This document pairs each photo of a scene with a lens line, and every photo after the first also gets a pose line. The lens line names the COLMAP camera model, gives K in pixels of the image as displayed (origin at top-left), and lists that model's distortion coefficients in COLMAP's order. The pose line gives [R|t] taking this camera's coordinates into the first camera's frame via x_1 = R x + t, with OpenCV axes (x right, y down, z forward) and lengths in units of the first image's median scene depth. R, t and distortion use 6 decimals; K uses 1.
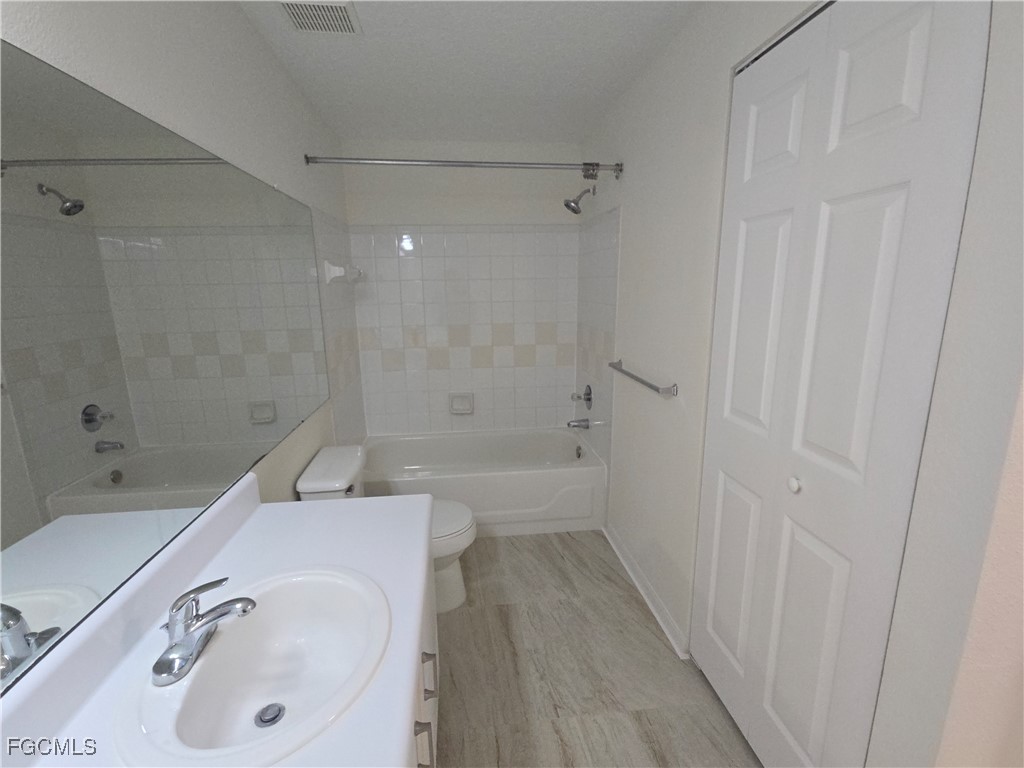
lens RADIAL K [[469.1, 0, 504.7], [0, 469.1, 383.6], [0, 0, 1]] dist [0.002425, -0.000544]
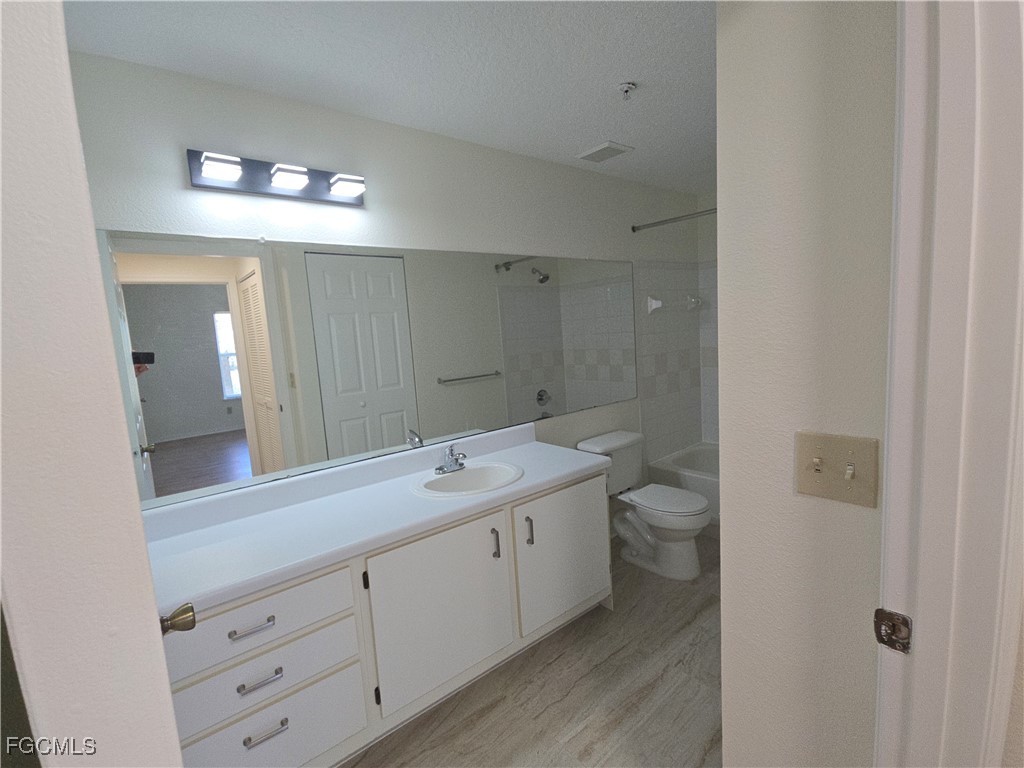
lens RADIAL K [[469.1, 0, 504.7], [0, 469.1, 383.6], [0, 0, 1]] dist [0.002425, -0.000544]
pose [[0.535998, 0.074507, -0.840925, 0.541529], [-0.114738, 0.993284, 0.014873, 0.012846], [0.836386, 0.088514, 0.540947, -0.054880]]
